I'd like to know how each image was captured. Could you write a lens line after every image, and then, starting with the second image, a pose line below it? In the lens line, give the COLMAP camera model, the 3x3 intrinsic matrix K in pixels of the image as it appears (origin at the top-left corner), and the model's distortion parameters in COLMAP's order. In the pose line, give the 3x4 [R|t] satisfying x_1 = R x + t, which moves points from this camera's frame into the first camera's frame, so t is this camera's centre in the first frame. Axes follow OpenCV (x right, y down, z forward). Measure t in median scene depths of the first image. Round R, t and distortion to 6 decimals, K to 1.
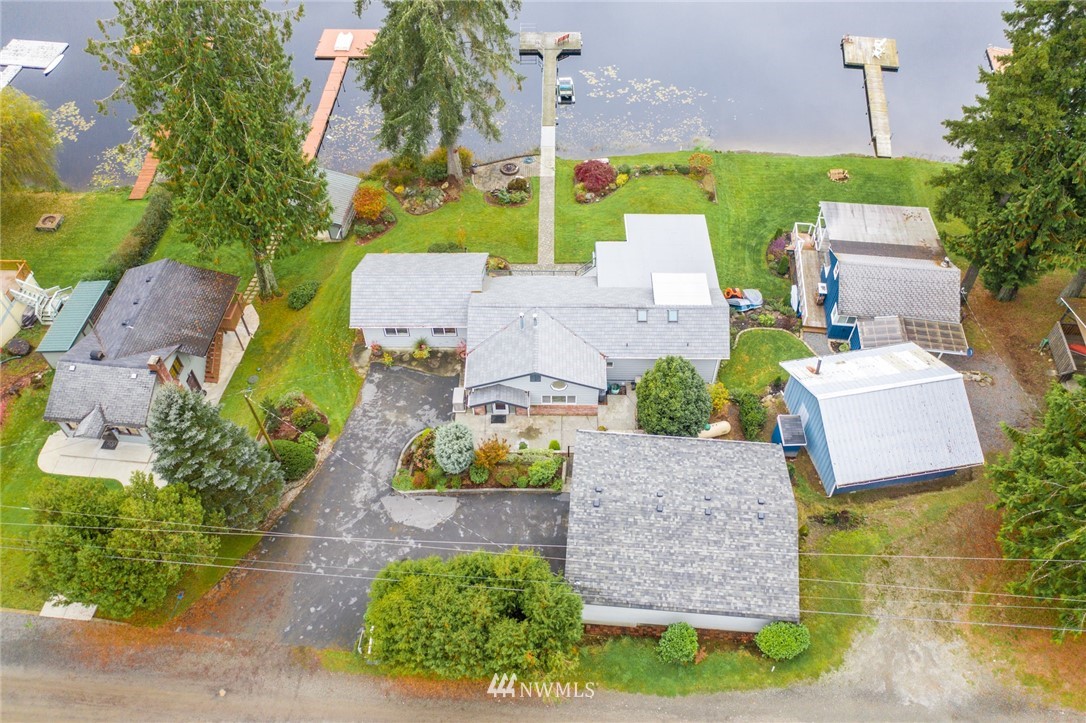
lens RADIAL K [[849.5, 0, 543.0], [0, 849.5, 361.5], [0, 0, 1]] dist [-0.017858, 0.003104]
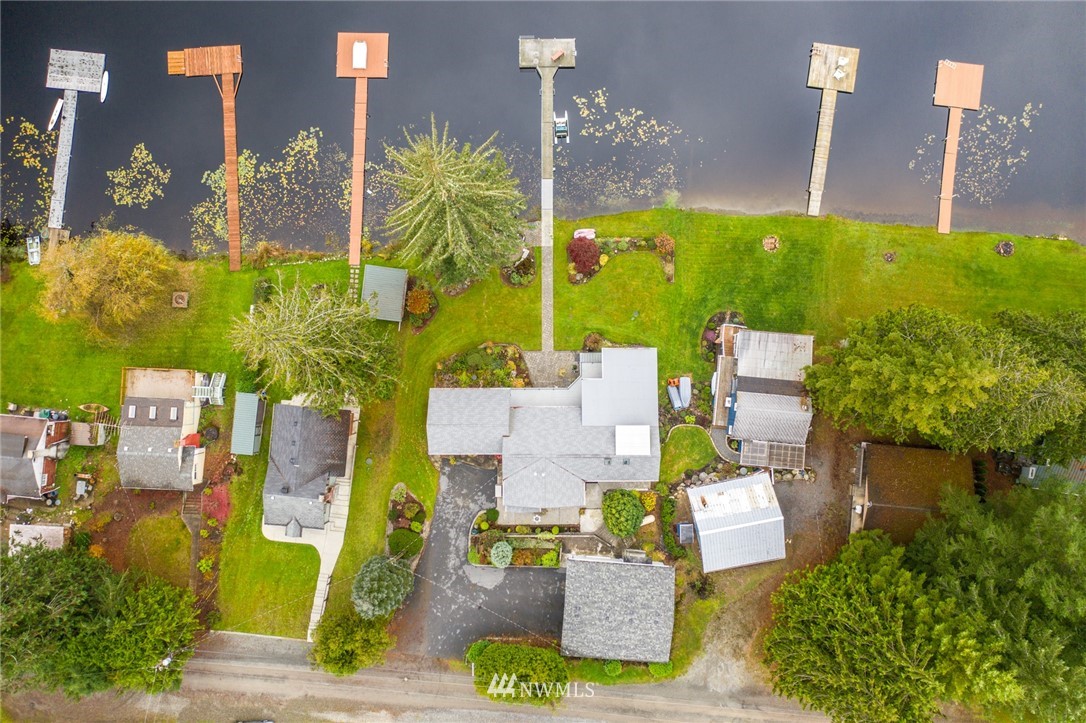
lens RADIAL K [[849.5, 0, 543.0], [0, 849.5, 361.5], [0, 0, 1]] dist [-0.017858, 0.003104]
pose [[0.999865, -0.016249, 0.002586, -0.010965], [0.011392, 0.797046, 0.603811, -1.251922], [-0.011872, -0.603700, 0.797123, -0.207875]]
